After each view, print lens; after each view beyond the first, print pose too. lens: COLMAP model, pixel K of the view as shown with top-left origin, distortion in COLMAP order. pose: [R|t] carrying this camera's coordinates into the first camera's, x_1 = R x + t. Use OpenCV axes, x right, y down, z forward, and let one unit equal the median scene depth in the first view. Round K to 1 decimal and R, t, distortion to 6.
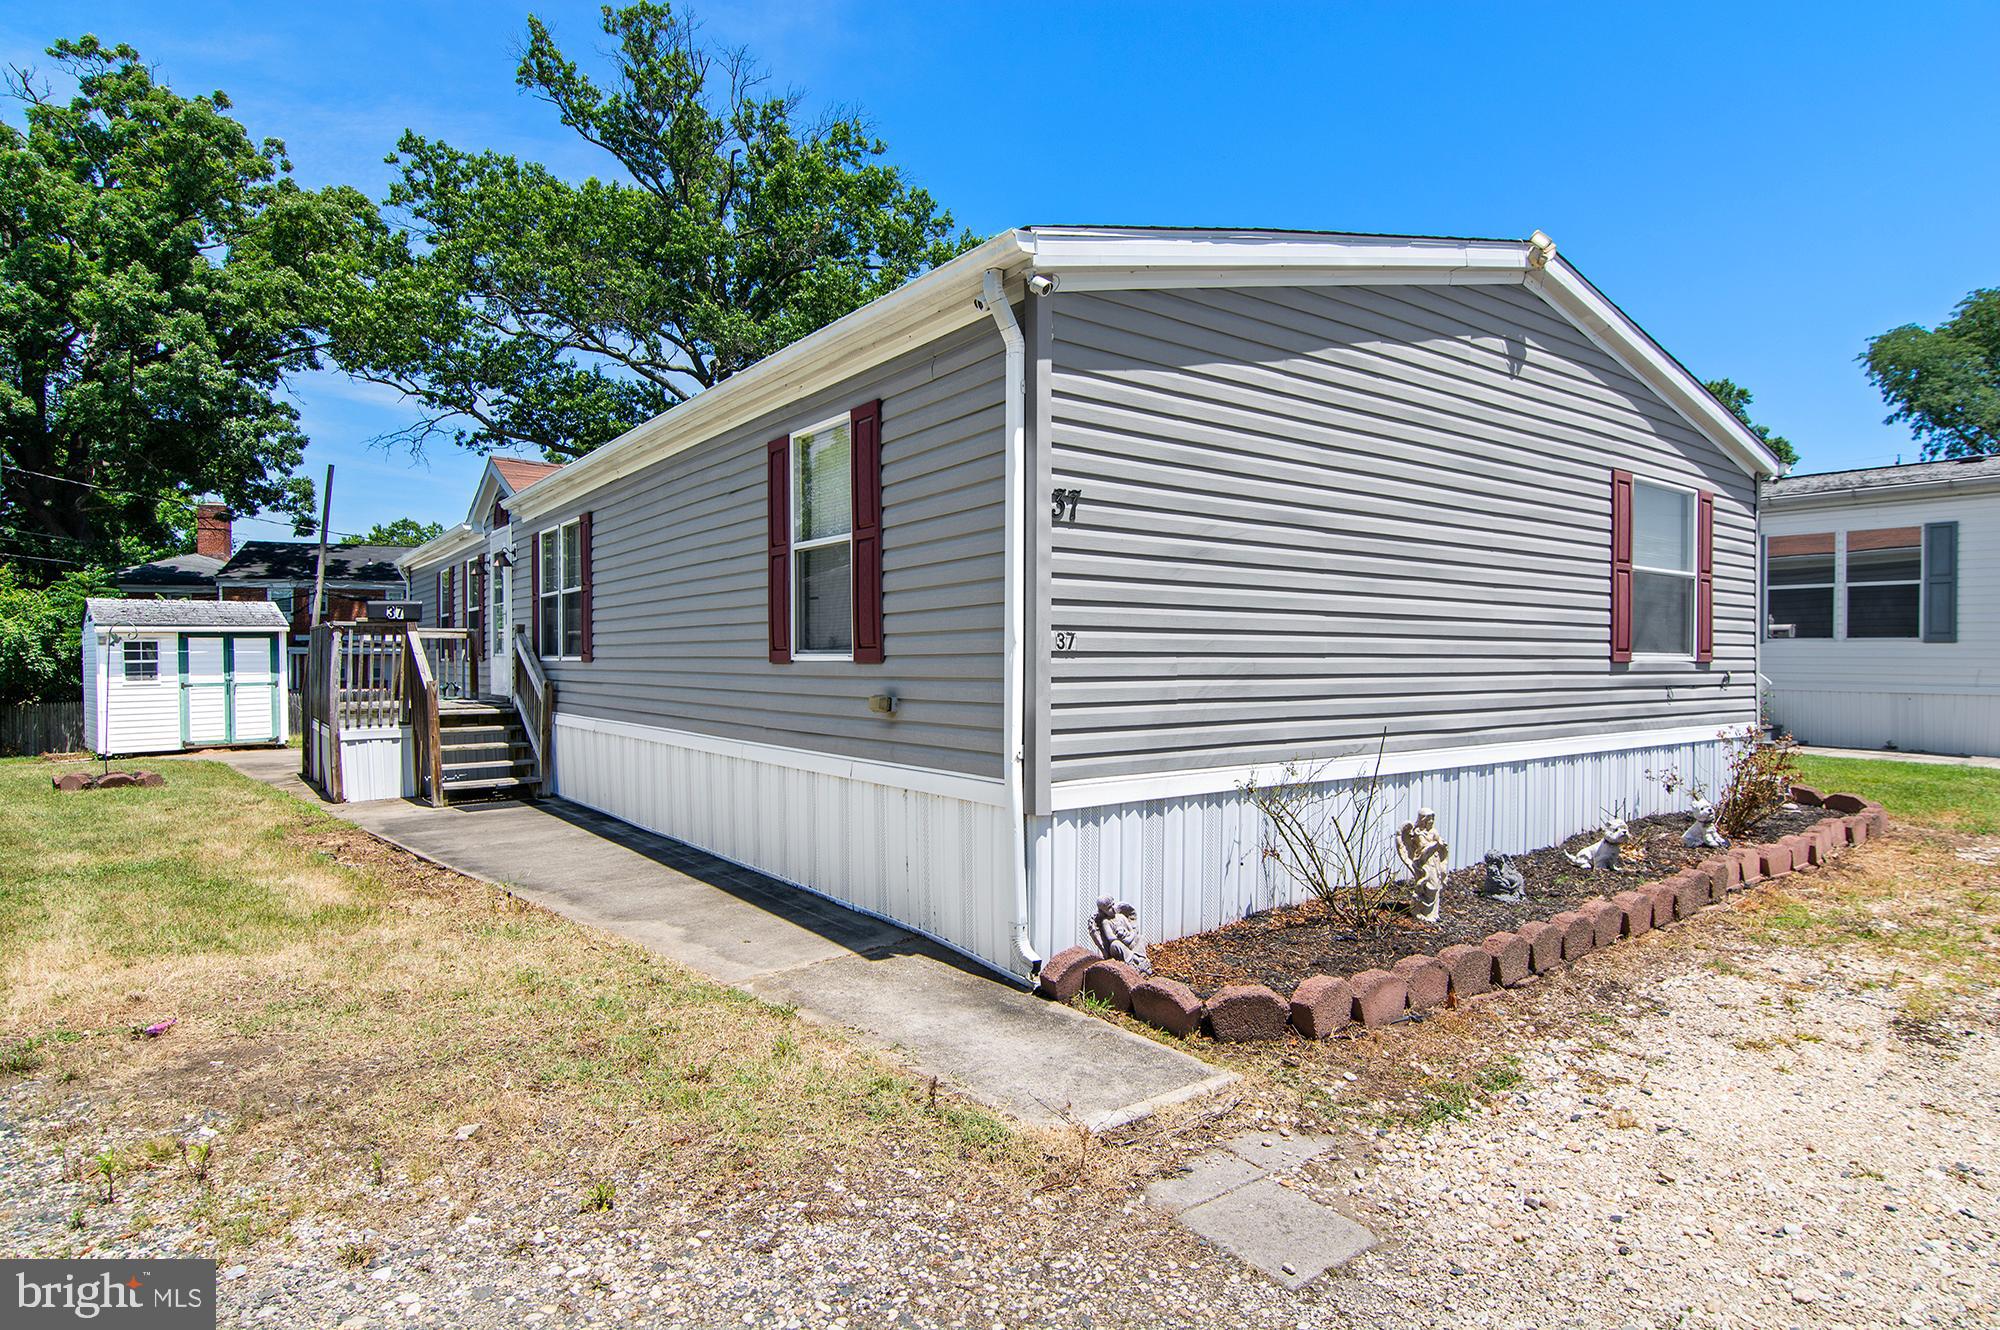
lens RADIAL K [[1048.1, 0, 991.2], [0, 1048.1, 662.0], [0, 0, 1]] dist [-0.003728, -0.007620]
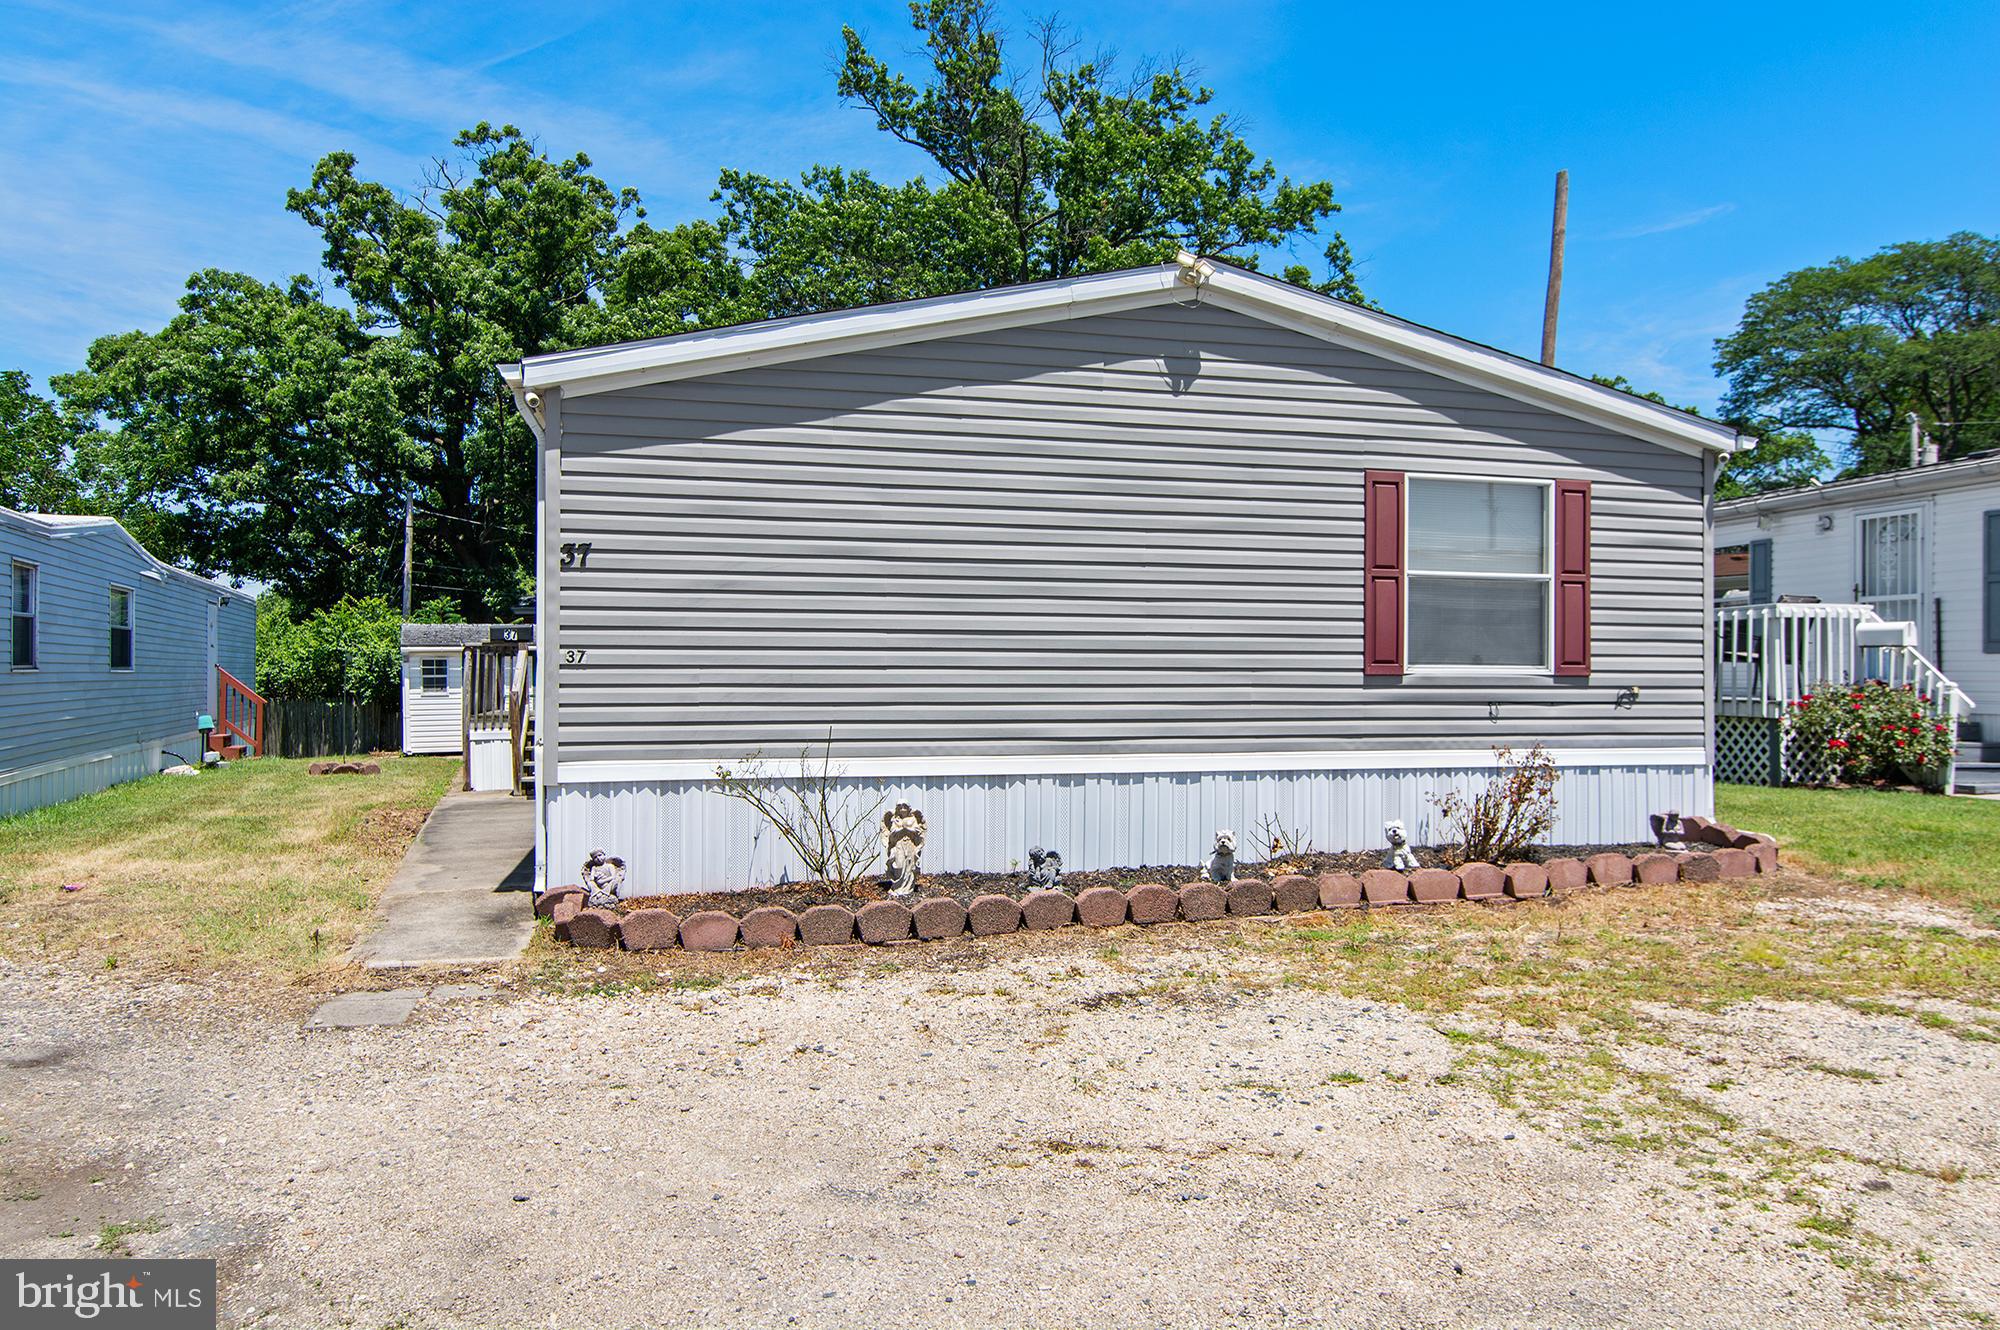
lens RADIAL K [[1232.3, 0, 995.4], [0, 1232.3, 678.3], [0, 0, 1]] dist [-0.002241, -0.000857]
pose [[0.926401, 0.001450, -0.376536, 0.309987], [-0.002163, 0.999997, -0.001472, 0.002307], [0.376532, 0.002178, 0.926401, -0.068269]]
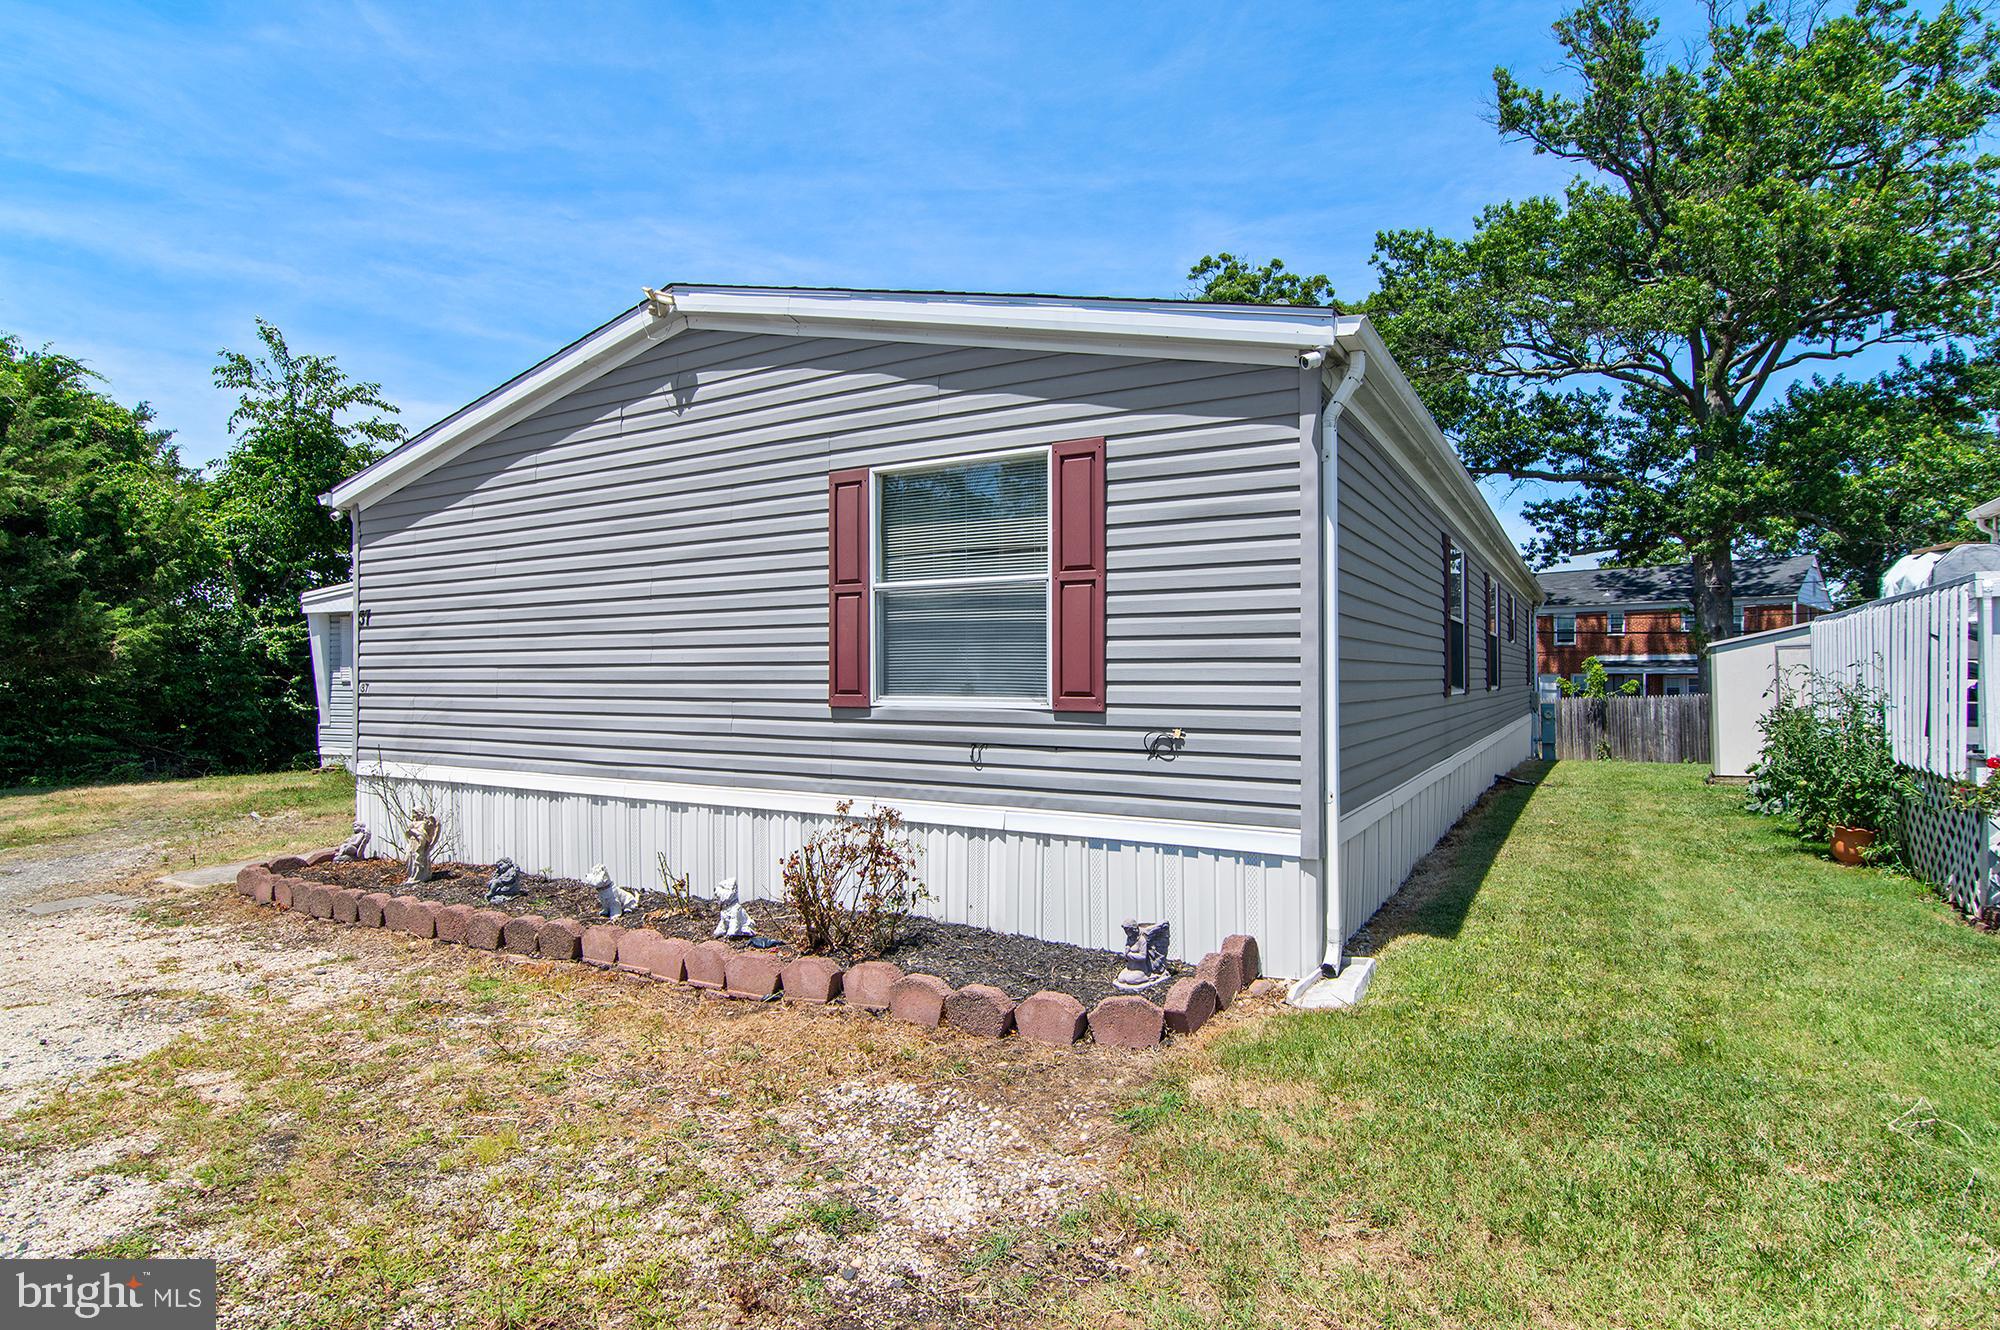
lens RADIAL K [[987.3, 0, 1036.8], [0, 987.3, 674.0], [0, 0, 1]] dist [-0.002298, -0.004716]
pose [[0.431199, -0.003281, -0.902251, 0.601825], [0.000456, 0.999994, -0.003419, -0.010264], [0.902257, 0.001062, 0.431198, 0.357685]]
